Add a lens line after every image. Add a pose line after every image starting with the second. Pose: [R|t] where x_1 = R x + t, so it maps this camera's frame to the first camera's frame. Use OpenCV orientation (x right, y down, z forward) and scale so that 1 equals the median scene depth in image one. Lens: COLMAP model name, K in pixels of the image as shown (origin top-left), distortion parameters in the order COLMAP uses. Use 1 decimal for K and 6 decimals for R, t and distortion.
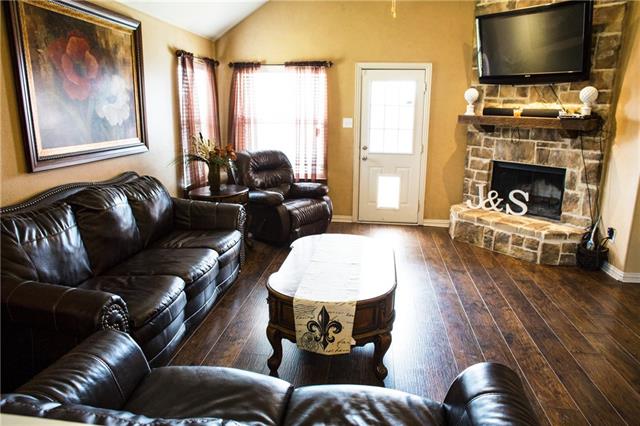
lens RADIAL K [[437.6, 0, 320.0], [0, 437.6, 213.0], [0, 0, 1]] dist [-0.090333, 0.063449]
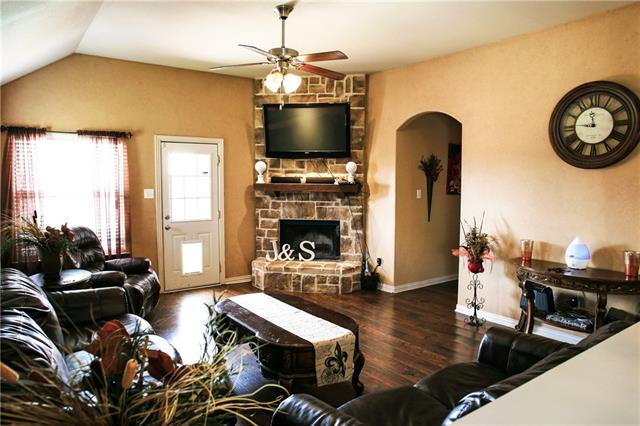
lens RADIAL K [[437.6, 0, 320.0], [0, 437.6, 213.0], [0, 0, 1]] dist [-0.090333, 0.063449]
pose [[0.719513, -0.062063, 0.691700, -0.389180], [0.162930, 0.983286, -0.081256, -0.023152], [-0.675096, 0.171164, 0.717599, 0.044089]]
